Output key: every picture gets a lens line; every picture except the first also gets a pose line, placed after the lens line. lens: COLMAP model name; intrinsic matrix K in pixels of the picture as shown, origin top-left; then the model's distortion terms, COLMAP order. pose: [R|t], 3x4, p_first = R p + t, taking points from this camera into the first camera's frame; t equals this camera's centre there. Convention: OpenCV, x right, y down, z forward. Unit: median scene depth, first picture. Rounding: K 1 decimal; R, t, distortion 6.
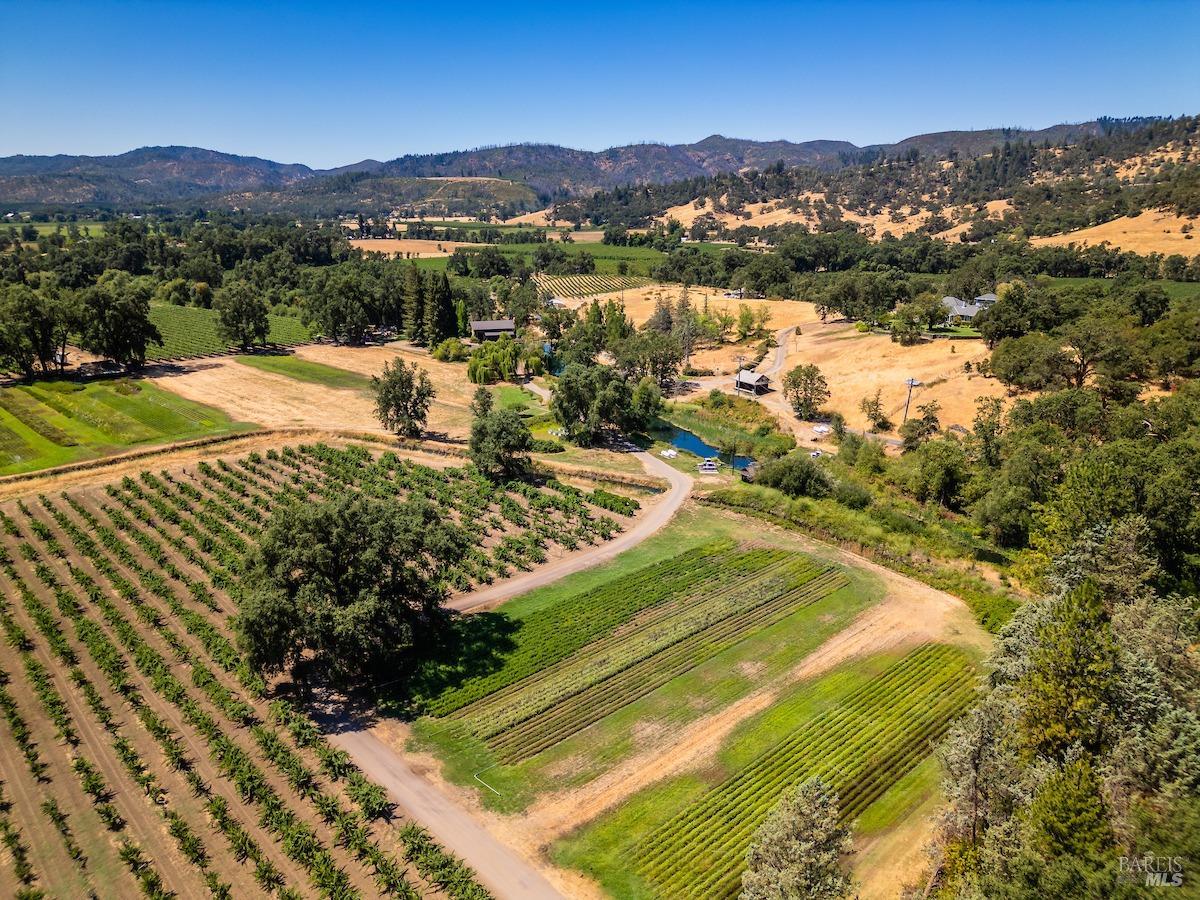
lens RADIAL K [[840.2, 0, 595.9], [0, 840.2, 454.4], [0, 0, 1]] dist [0.055883, -0.044350]
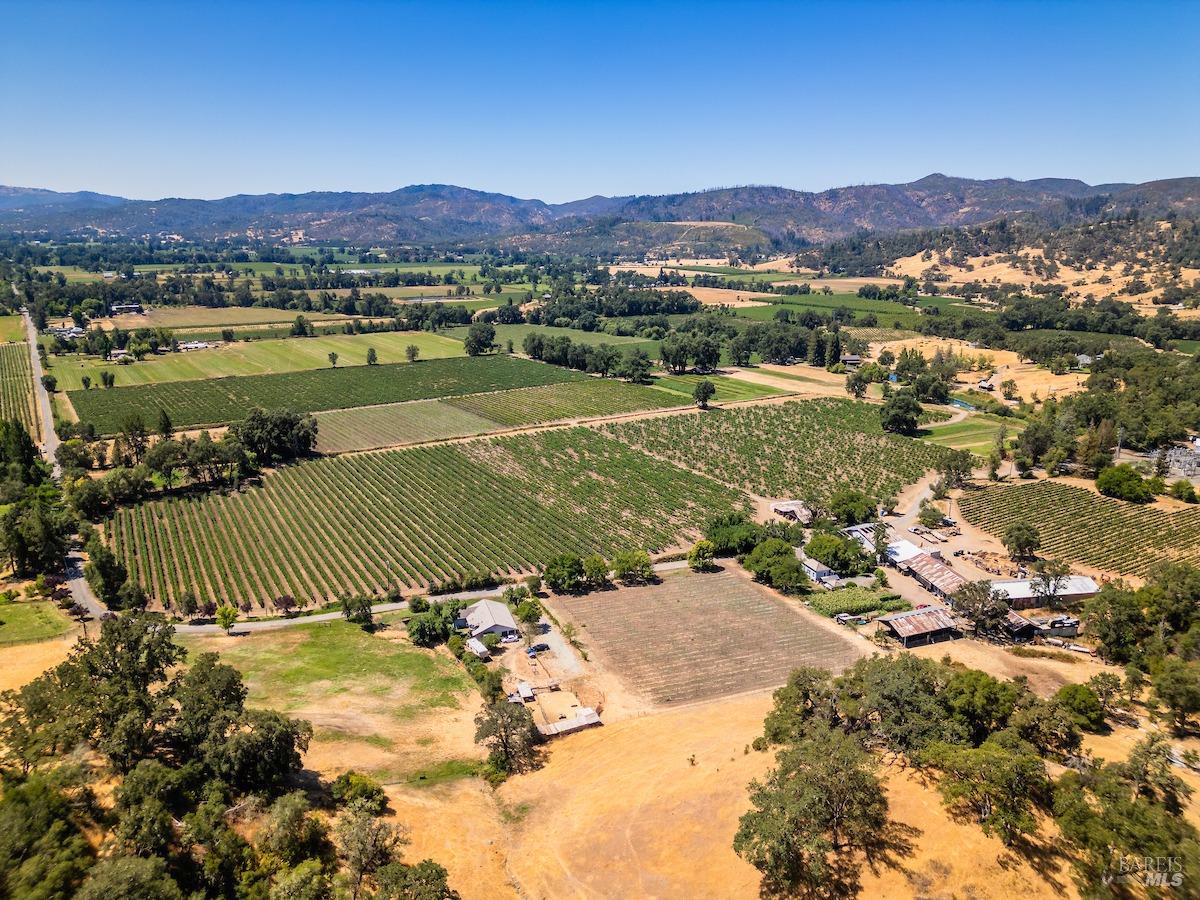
lens RADIAL K [[840.2, 0, 600.0], [0, 840.2, 448.3], [0, 0, 1]] dist [0.055883, -0.044350]
pose [[0.975399, 0.066873, -0.210058, -0.080439], [-0.074114, 0.996890, -0.026785, 0.051537], [0.207613, 0.041695, 0.977322, -0.348339]]
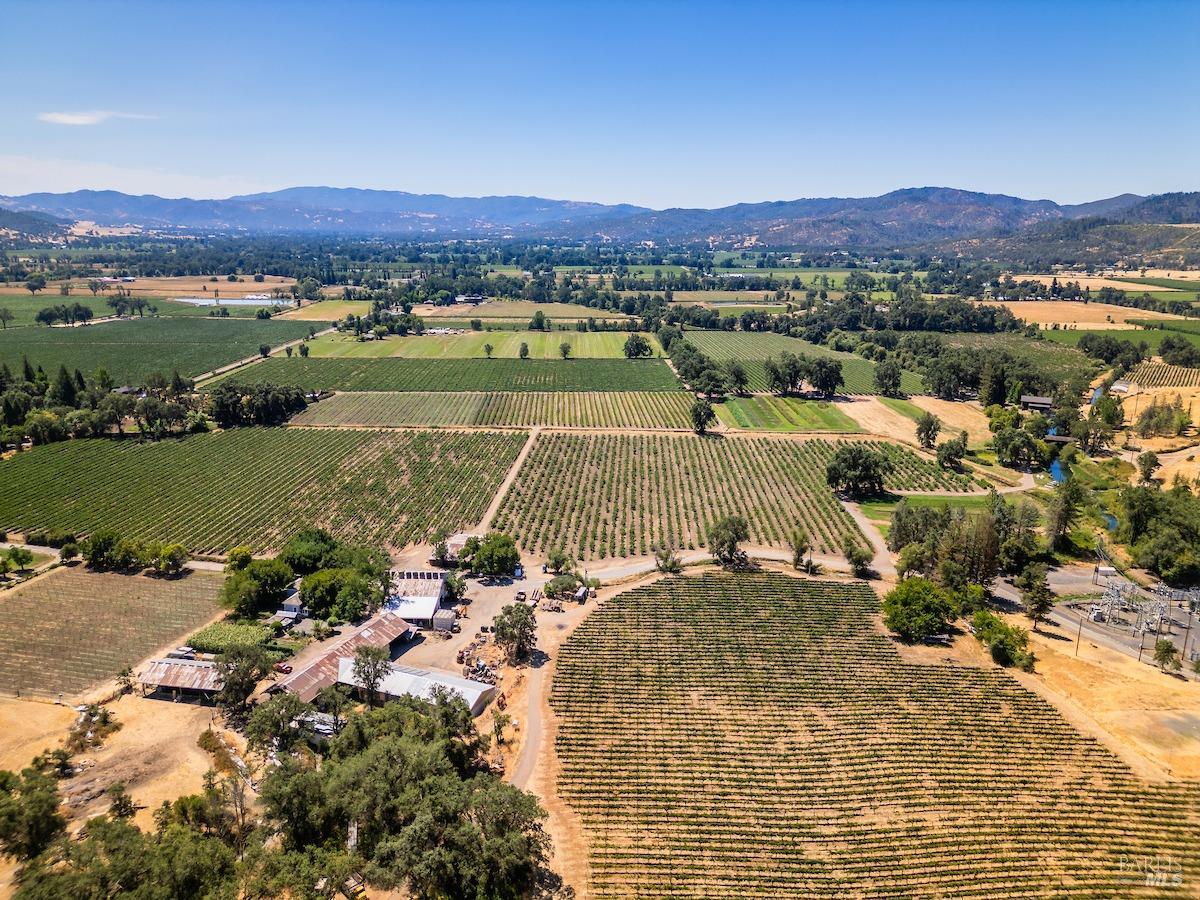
lens RADIAL K [[840.2, 0, 597.8], [0, 840.2, 448.1], [0, 0, 1]] dist [0.055883, -0.044350]
pose [[0.700602, 0.189604, -0.687900, 0.121736], [-0.216111, 0.975155, 0.048679, 0.010511], [0.680039, 0.114558, 0.724171, -0.207945]]
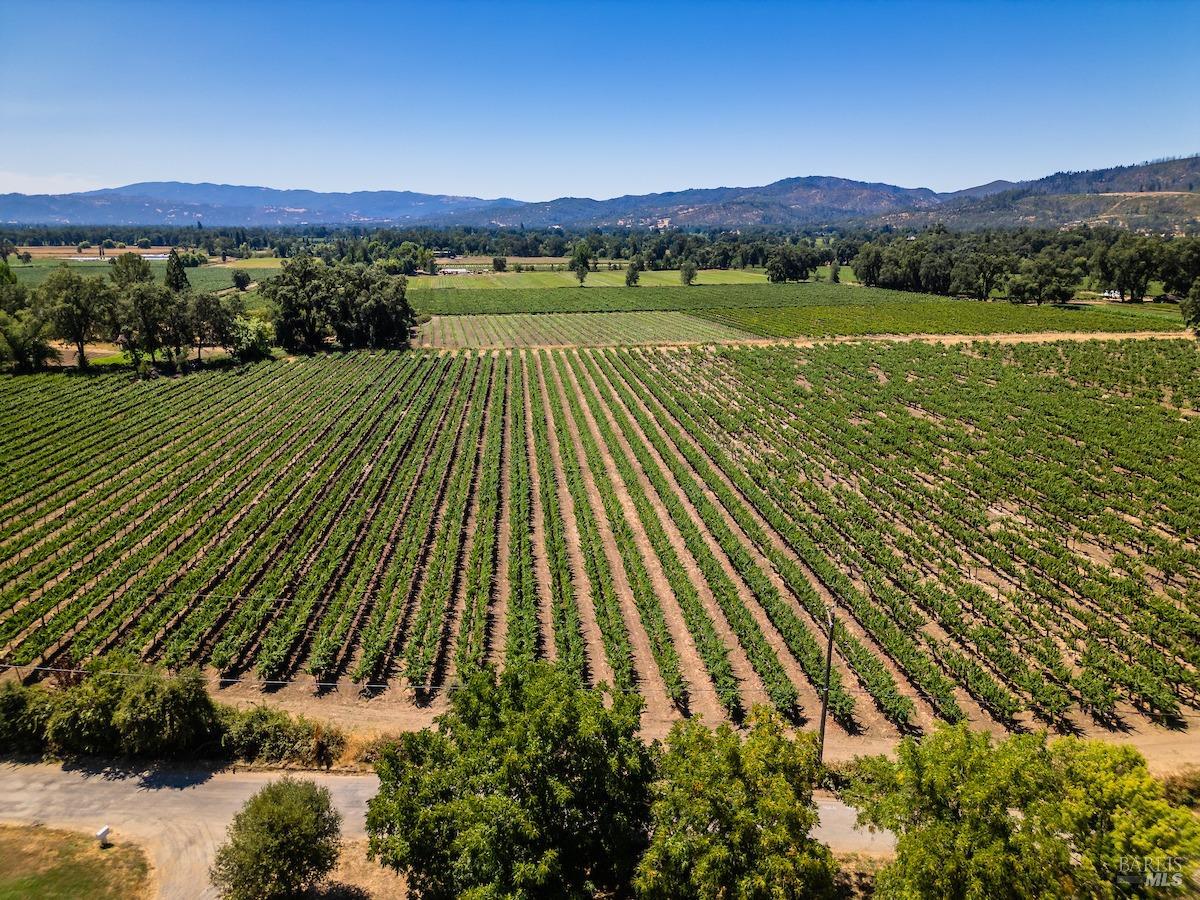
lens RADIAL K [[840.2, 0, 596.9], [0, 840.2, 453.8], [0, 0, 1]] dist [0.055883, -0.044350]
pose [[0.796473, 0.159394, -0.583288, -0.115207], [-0.175866, 0.983994, 0.028751, 0.064479], [0.578535, 0.079681, 0.811756, -0.153058]]
